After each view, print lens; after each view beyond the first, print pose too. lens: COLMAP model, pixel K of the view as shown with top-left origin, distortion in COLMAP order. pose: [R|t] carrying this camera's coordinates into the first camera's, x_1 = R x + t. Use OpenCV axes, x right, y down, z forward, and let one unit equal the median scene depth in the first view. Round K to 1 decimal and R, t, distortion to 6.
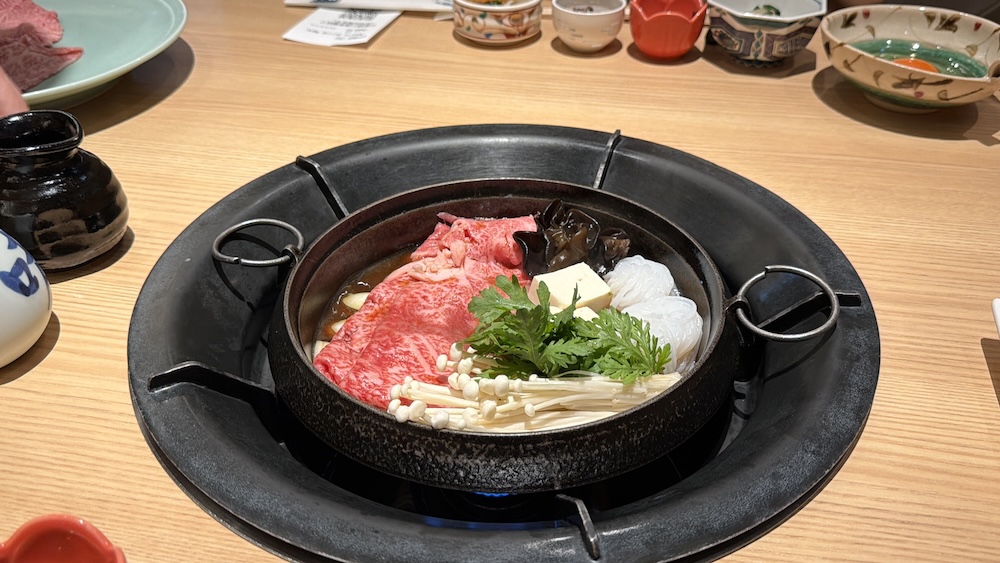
lens RADIAL K [[896.1, 0, 502.5], [0, 896.1, 280.9], [0, 0, 1]] dist [-0.004879, -0.024363]
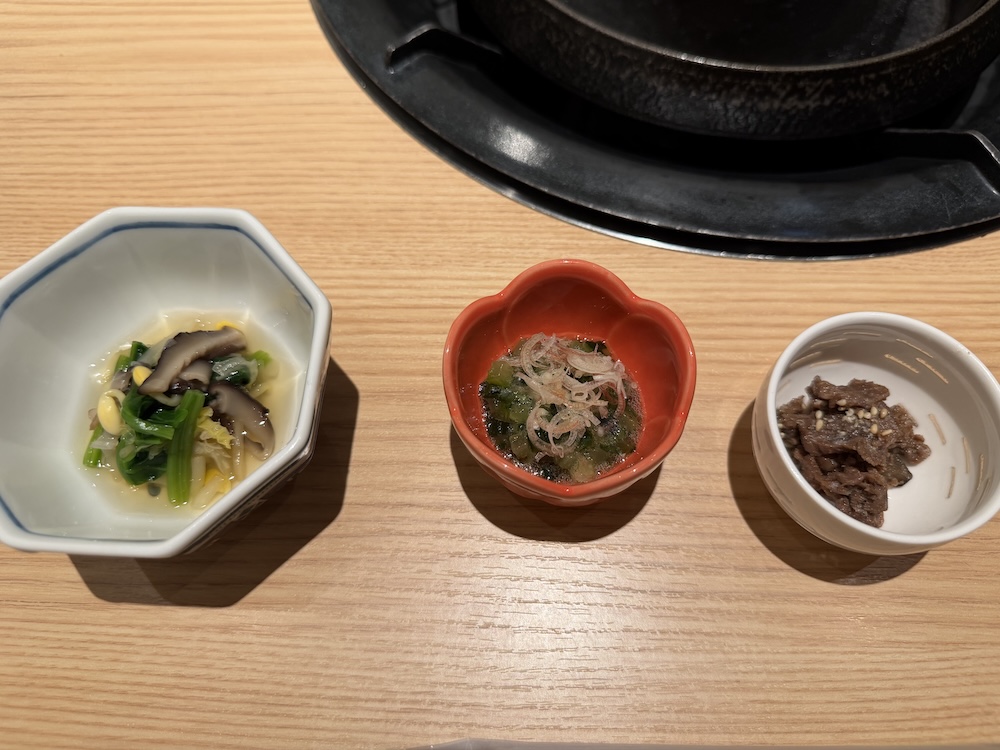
lens RADIAL K [[690.9, 0, 499.7], [0, 690.9, 379.0], [0, 0, 1]] dist [-0.026621, 0.011858]
pose [[0.984914, -0.162790, 0.058679, -0.376679], [0.106307, 0.836787, 0.537109, 0.033756], [-0.136538, -0.522769, 0.841469, 0.313396]]
